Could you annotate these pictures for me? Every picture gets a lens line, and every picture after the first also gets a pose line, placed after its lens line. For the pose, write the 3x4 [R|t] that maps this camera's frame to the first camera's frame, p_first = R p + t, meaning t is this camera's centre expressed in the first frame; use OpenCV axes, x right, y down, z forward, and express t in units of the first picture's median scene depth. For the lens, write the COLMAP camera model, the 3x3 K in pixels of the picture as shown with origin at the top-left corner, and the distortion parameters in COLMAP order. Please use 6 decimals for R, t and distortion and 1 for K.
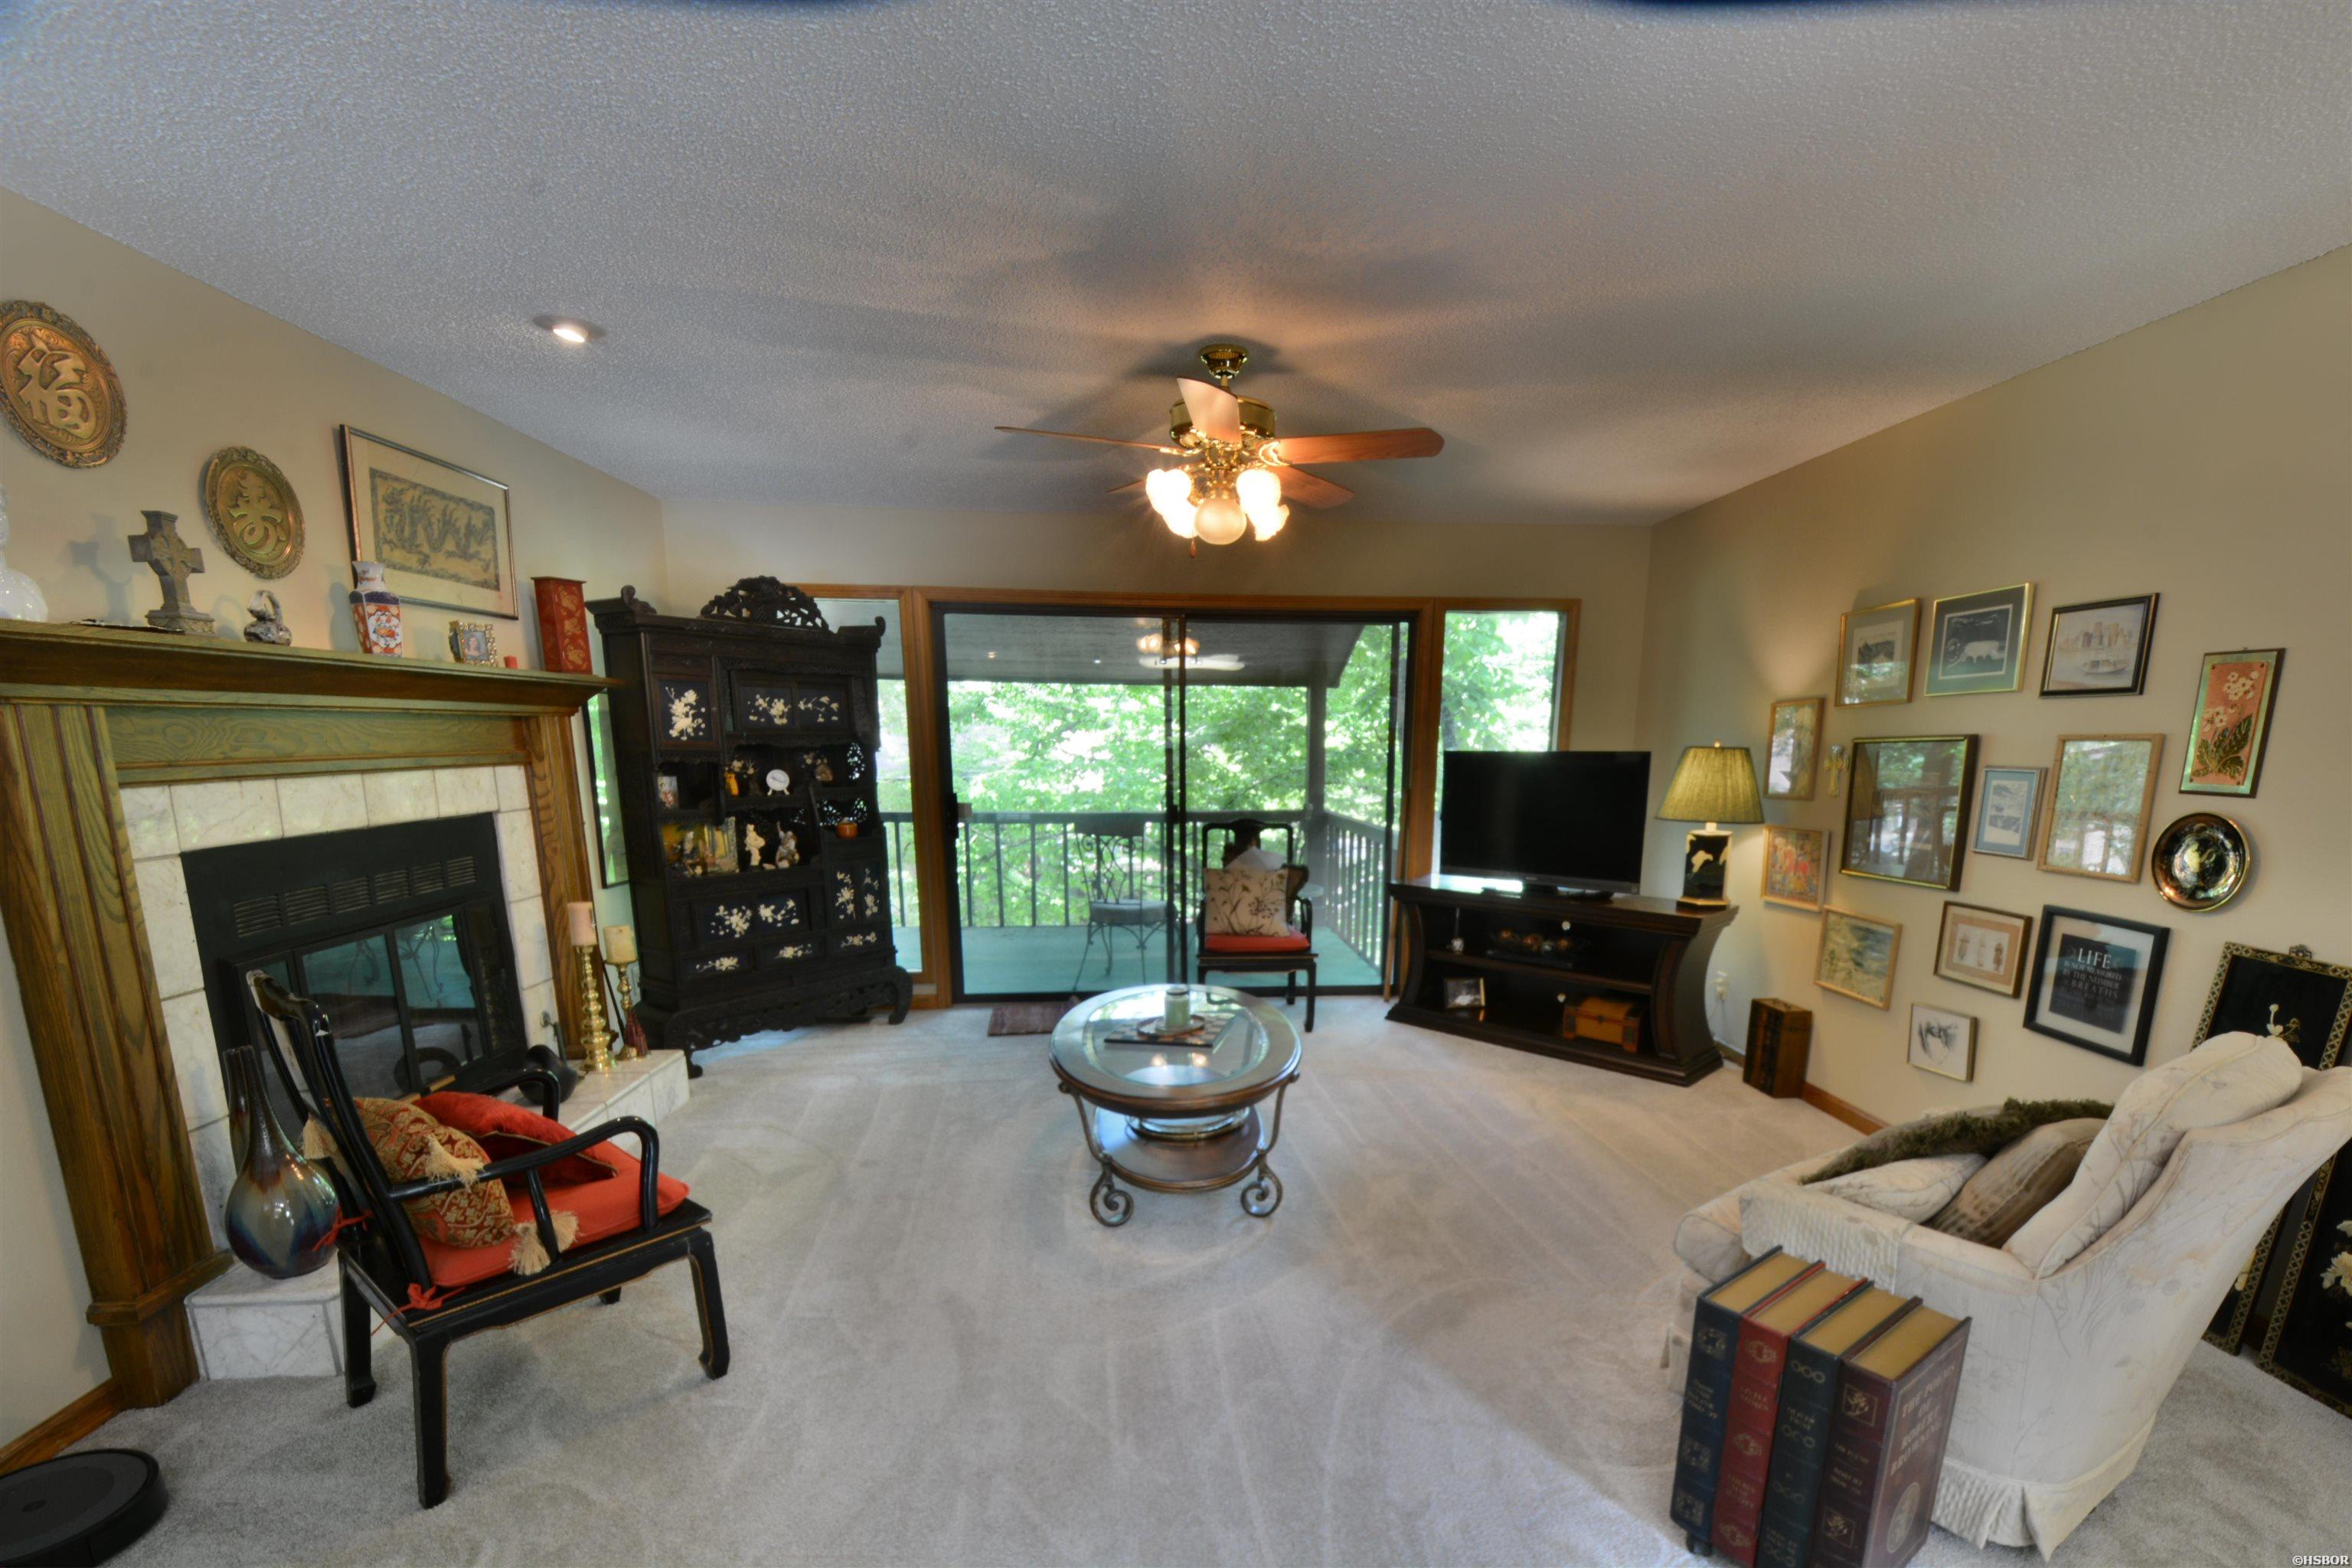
lens RADIAL K [[1046.0, 0, 1236.8], [0, 1046.0, 956.1], [0, 0, 1]] dist [0.024630, -0.024992]
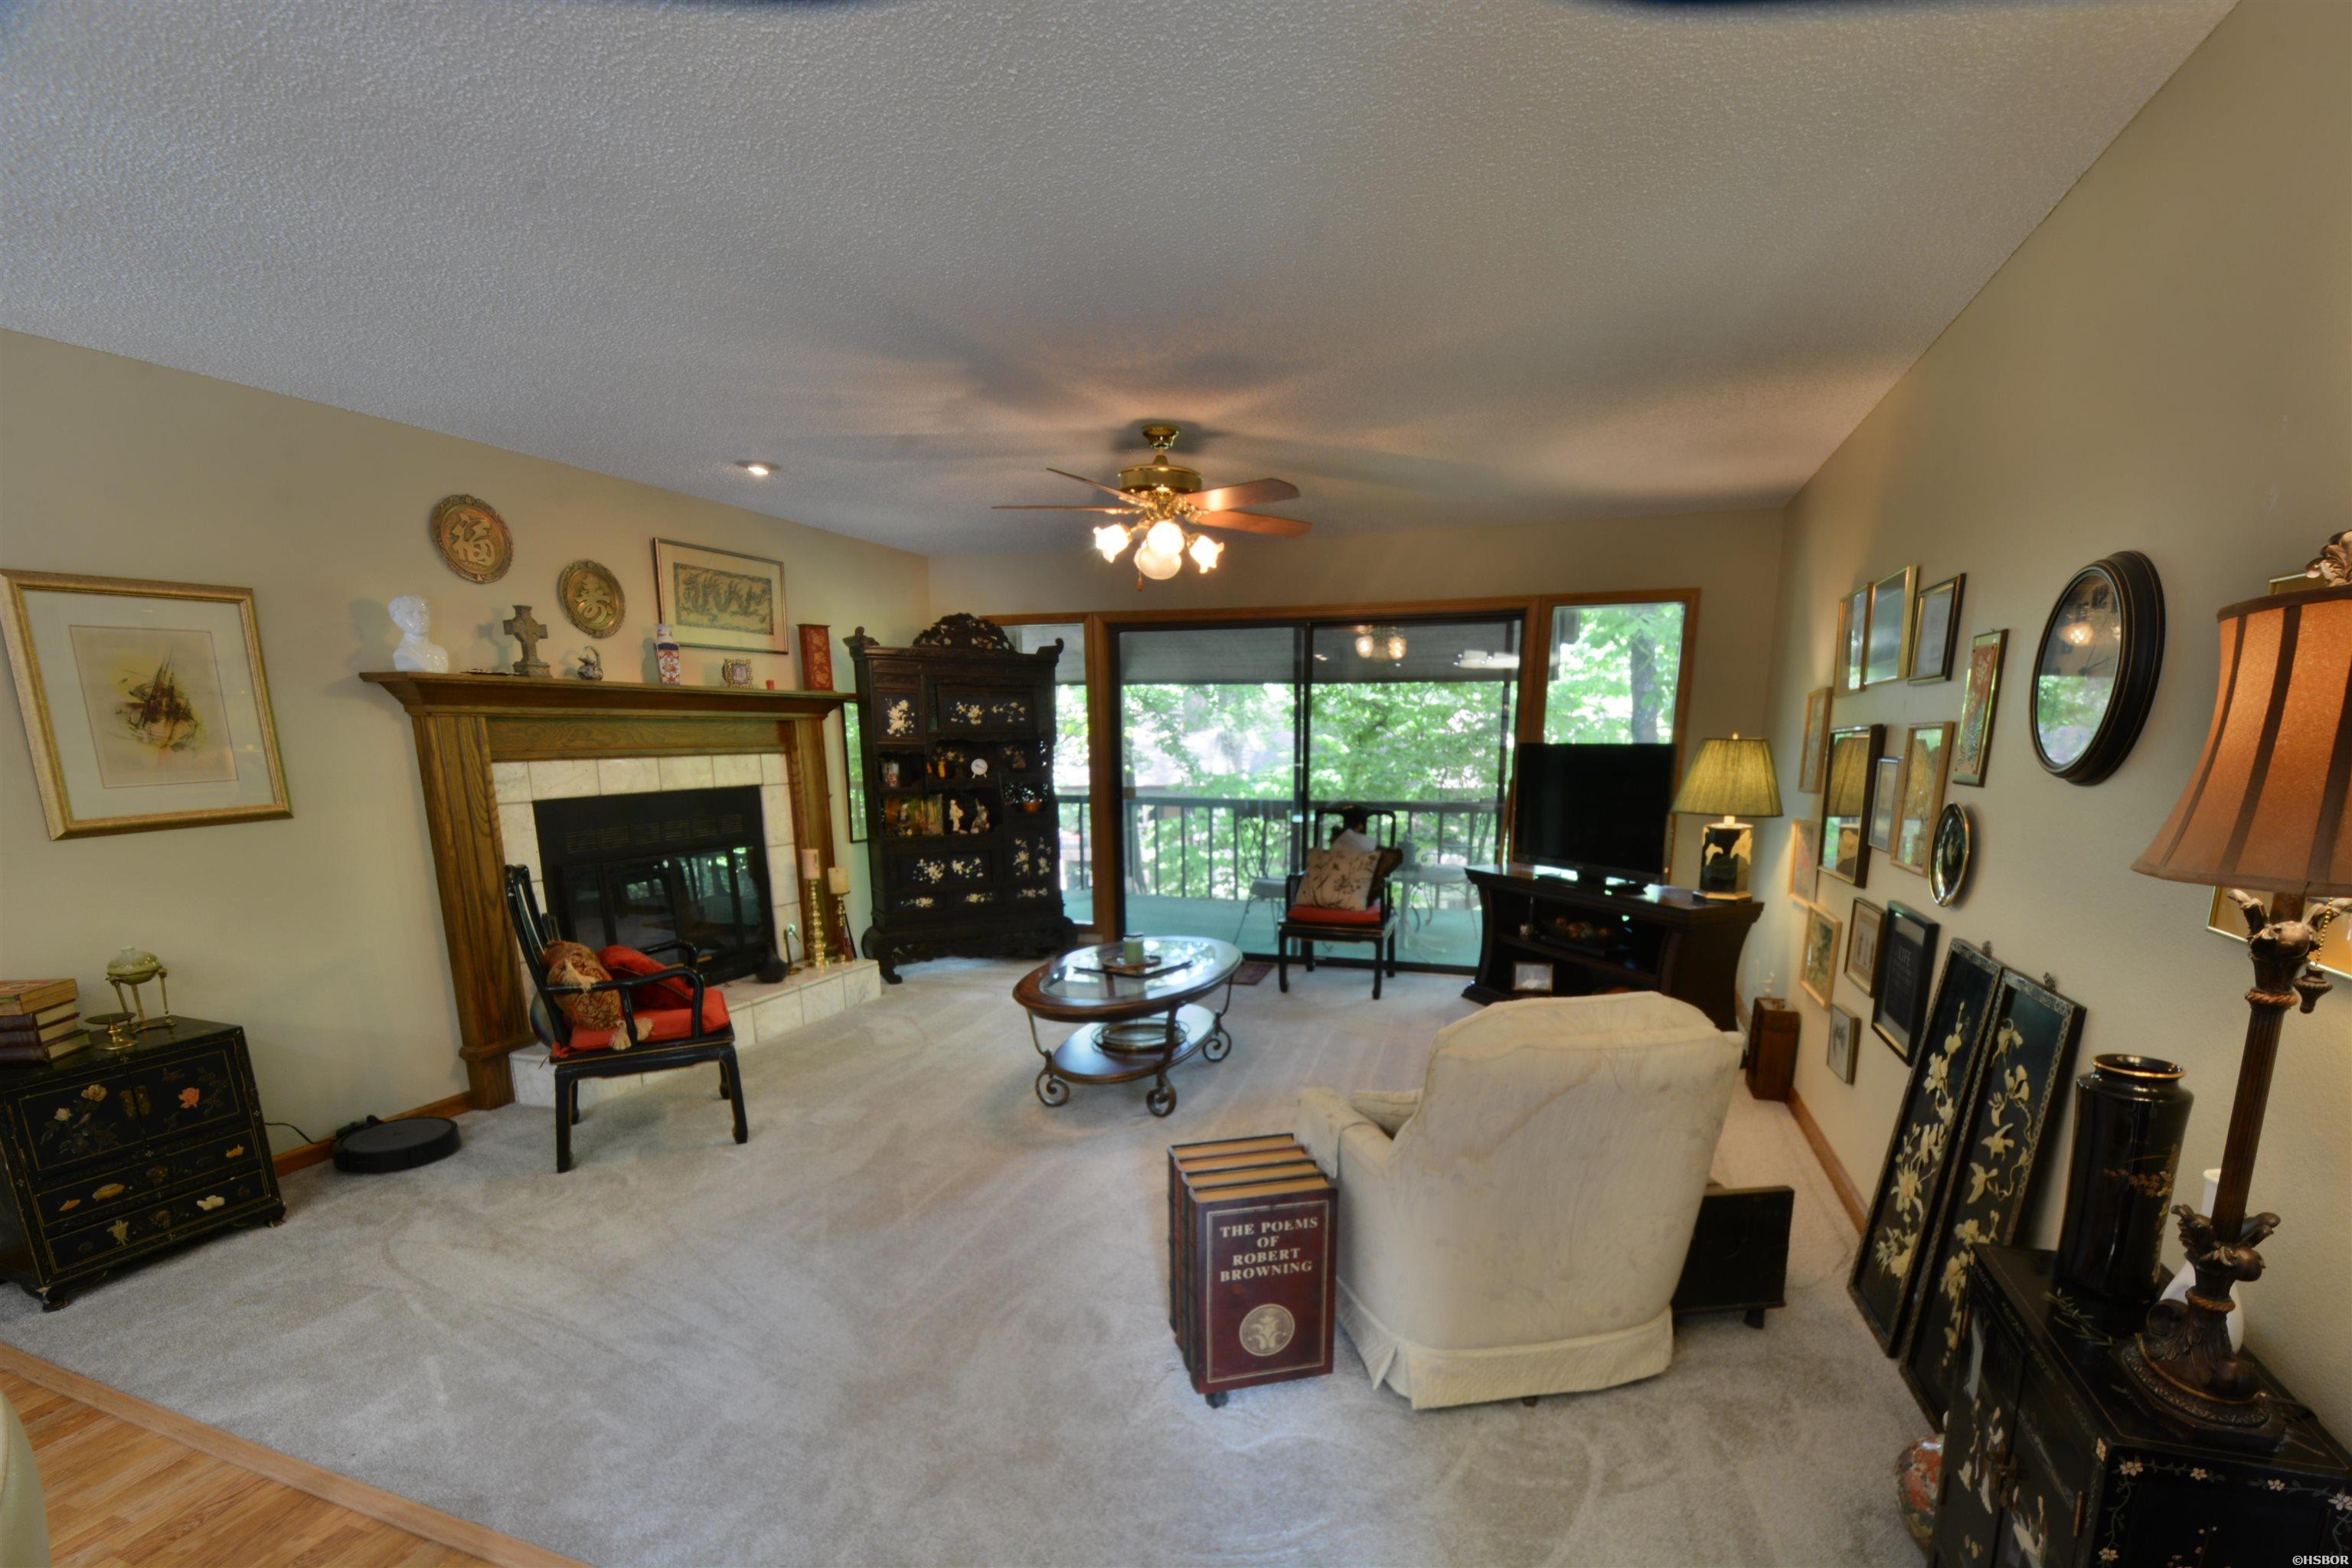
lens RADIAL K [[1046.0, 0, 1236.8], [0, 1046.0, 956.1], [0, 0, 1]] dist [0.024630, -0.024992]
pose [[0.919633, 0.076956, -0.385166, 0.488896], [-0.075214, 0.996975, 0.019610, 0.023185], [0.385510, 0.010936, 0.922639, -0.102244]]
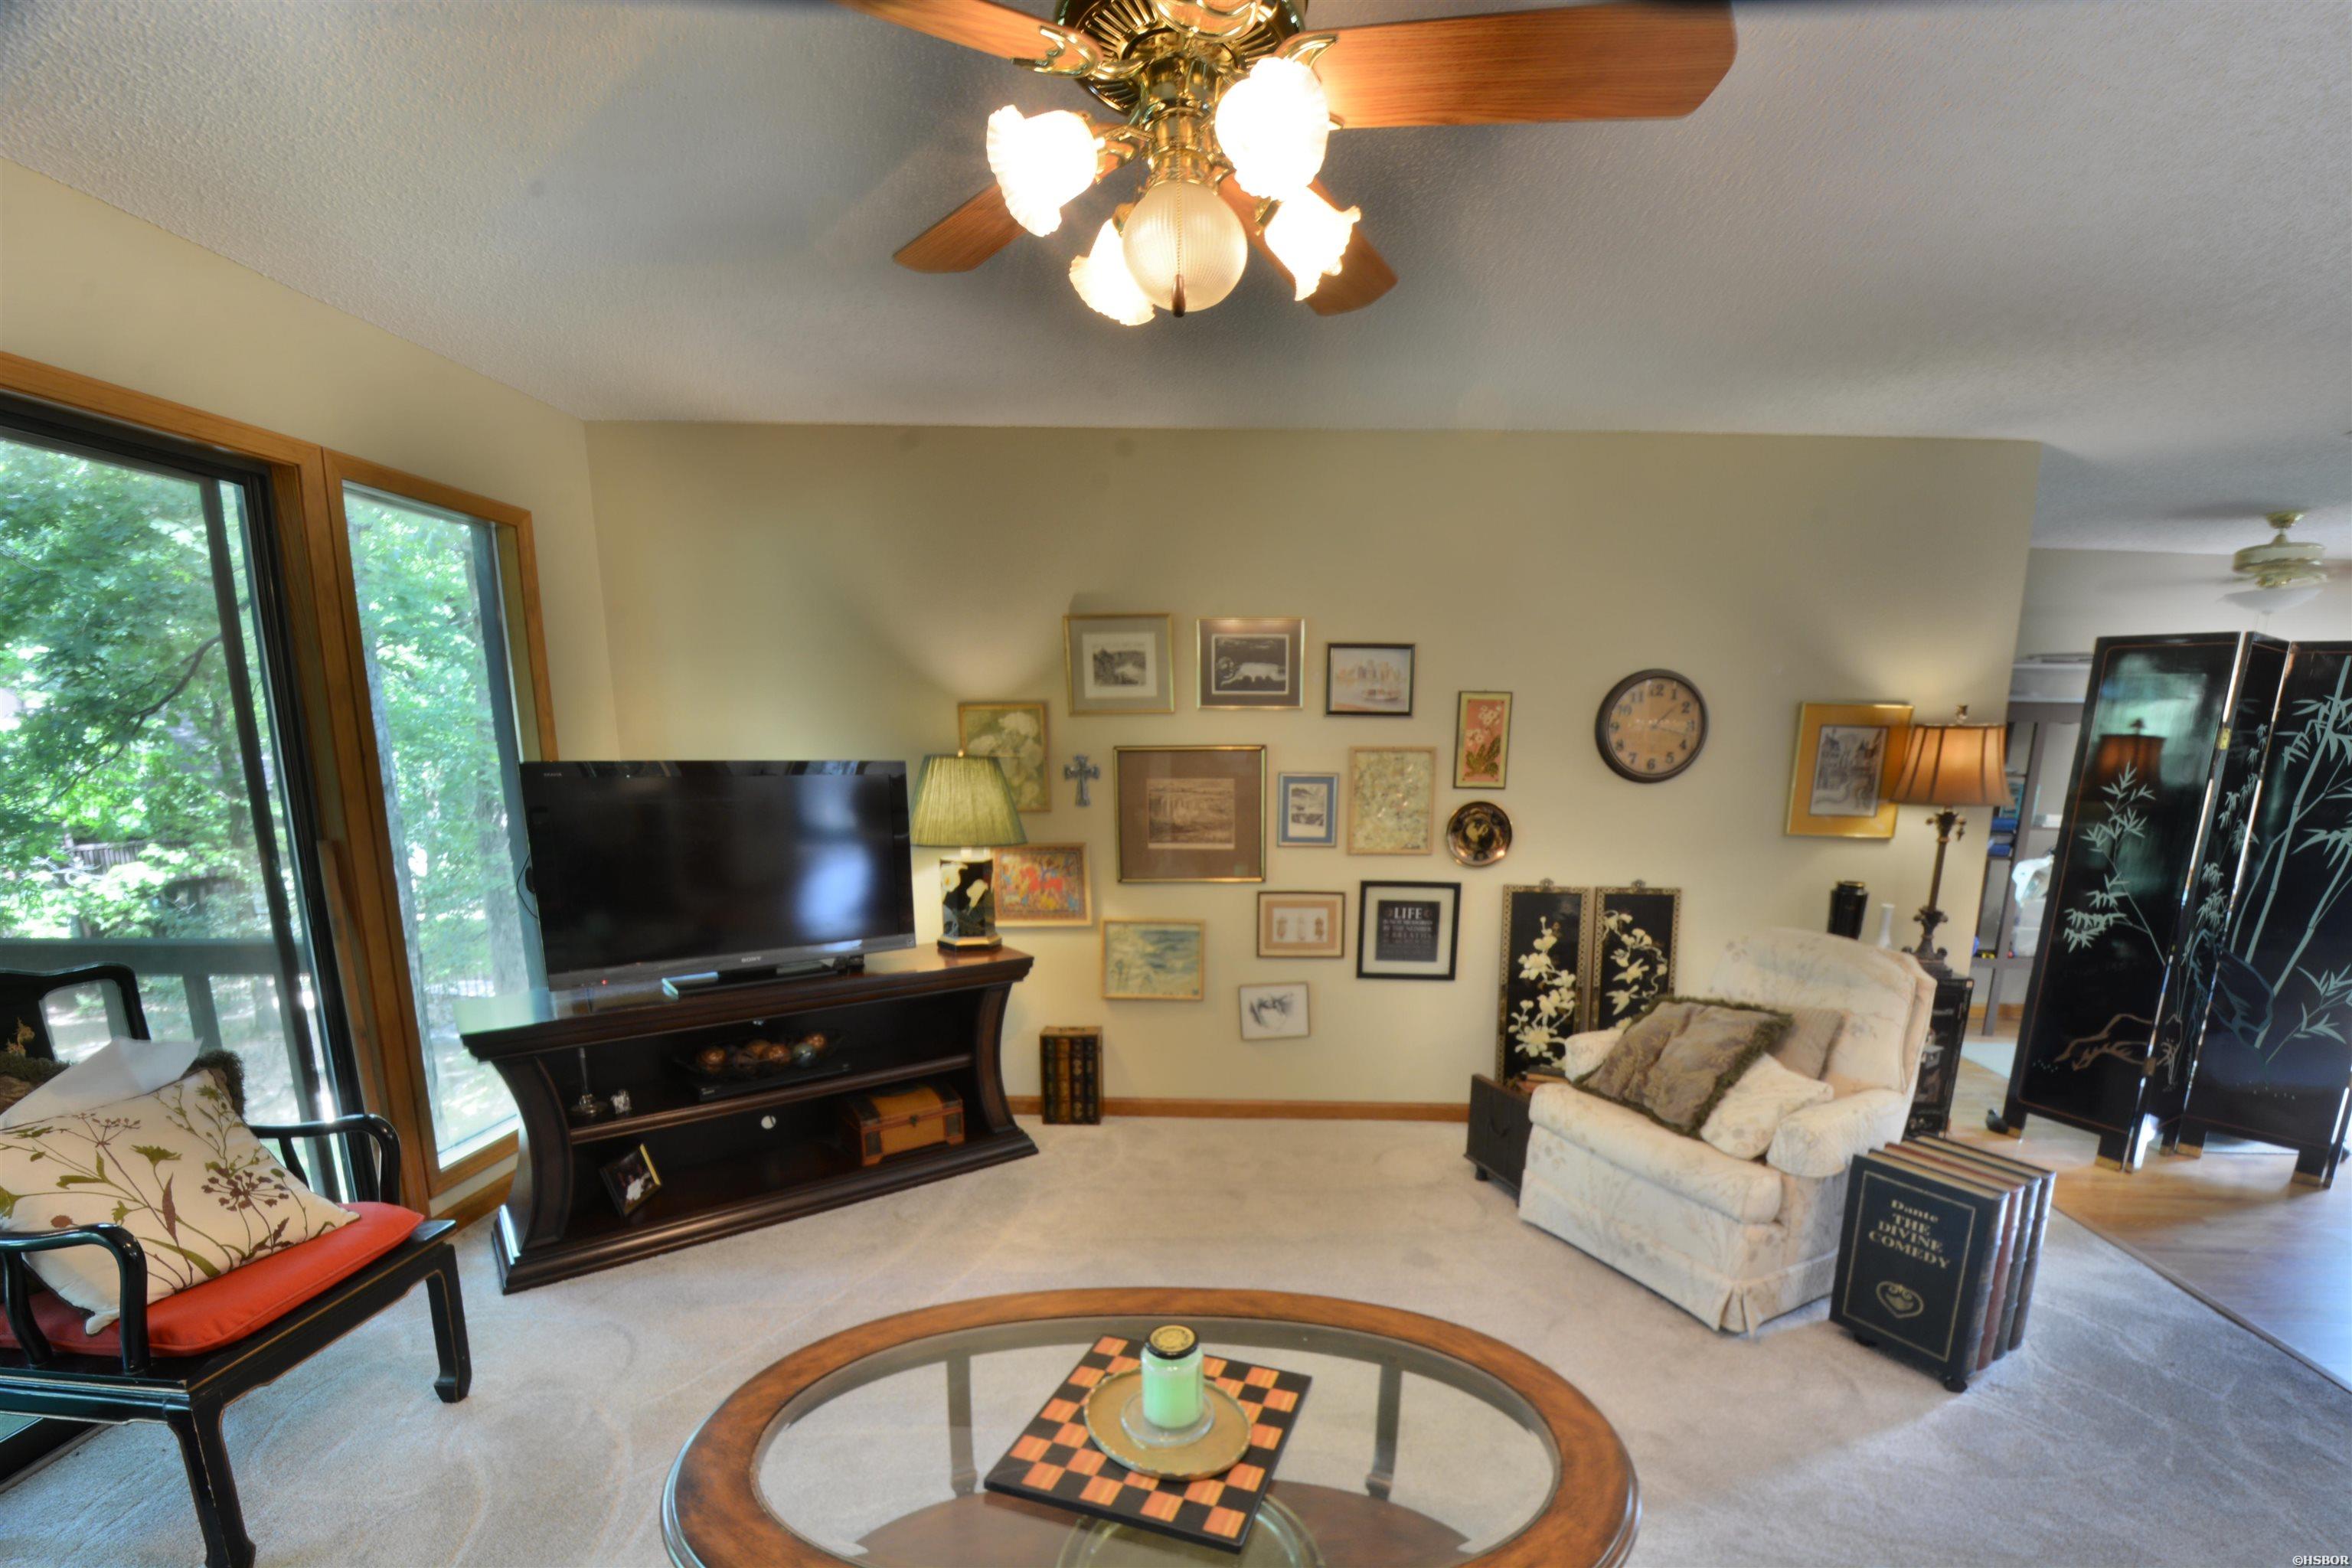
lens RADIAL K [[1046.0, 0, 1236.8], [0, 1046.0, 956.1], [0, 0, 1]] dist [0.024630, -0.024992]
pose [[0.106633, -0.196073, 0.974774, -0.411568], [0.190052, 0.966308, 0.173580, -0.171681], [-0.975966, 0.166748, 0.140304, 0.810030]]
